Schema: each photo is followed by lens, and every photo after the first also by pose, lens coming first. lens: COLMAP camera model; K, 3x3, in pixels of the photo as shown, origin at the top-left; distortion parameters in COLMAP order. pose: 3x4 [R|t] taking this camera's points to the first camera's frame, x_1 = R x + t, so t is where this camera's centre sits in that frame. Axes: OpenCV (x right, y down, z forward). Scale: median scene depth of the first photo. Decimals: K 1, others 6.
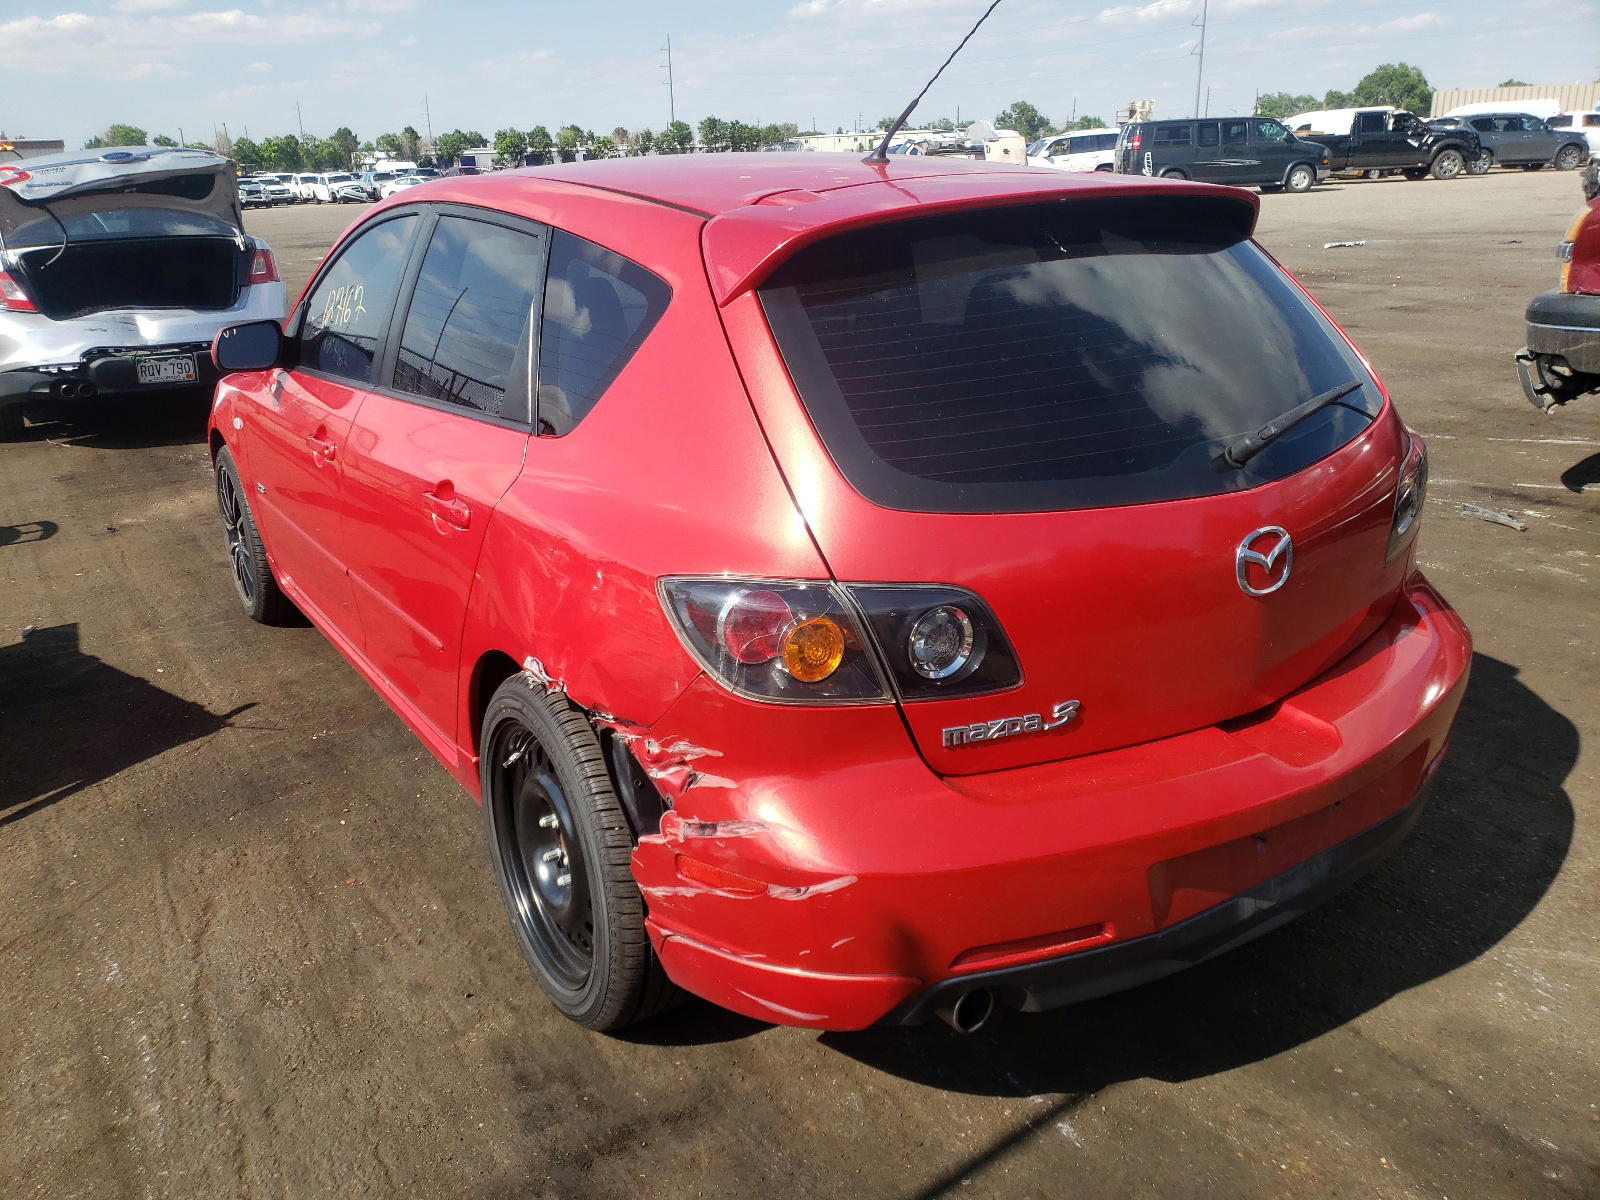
lens RADIAL K [[1391.3, 0, 800.0], [0, 1391.3, 600.0], [0, 0, 1]] dist [-0.008061, 0.007906]
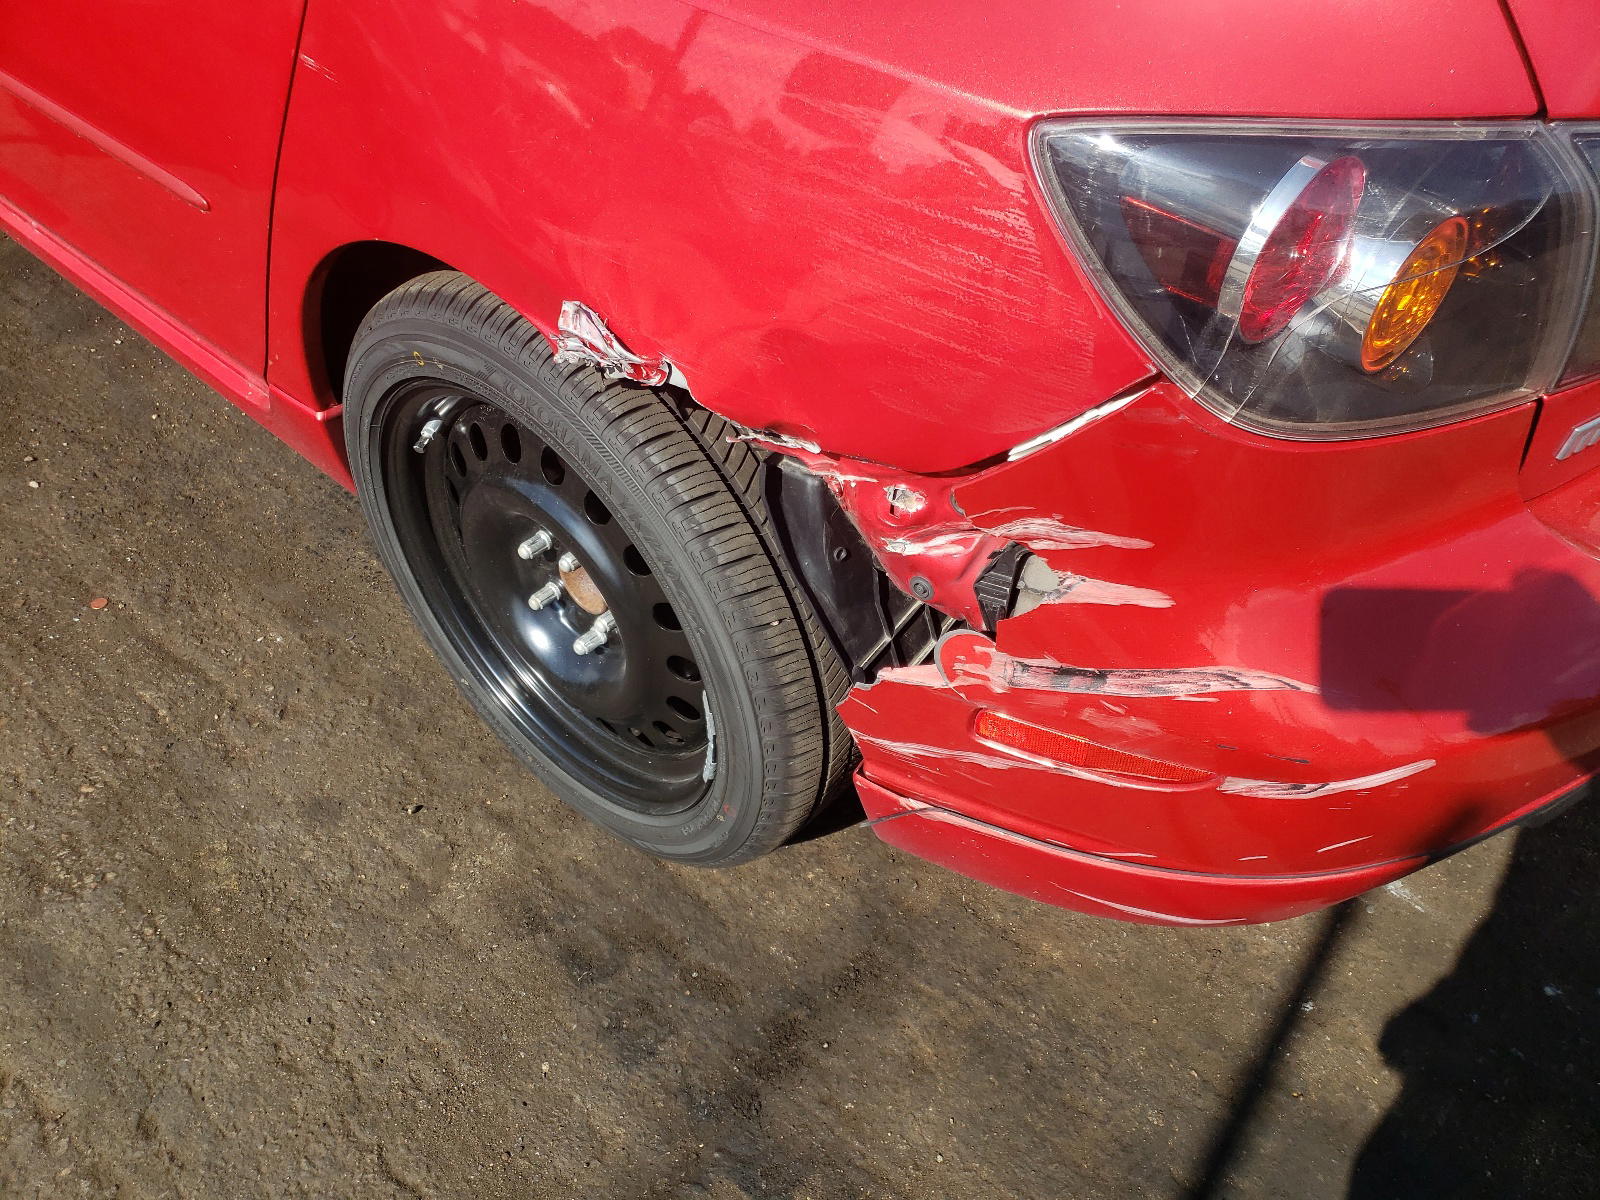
lens RADIAL K [[1242.2, 0, 800.0], [0, 1242.2, 600.0], [0, 0, 1]] dist [0.010972, -0.000831]
pose [[0.949534, -0.166870, 0.265591, -0.231658], [0.022389, 0.880639, 0.473259, -0.055283], [-0.312863, -0.443429, 0.839933, 0.592525]]
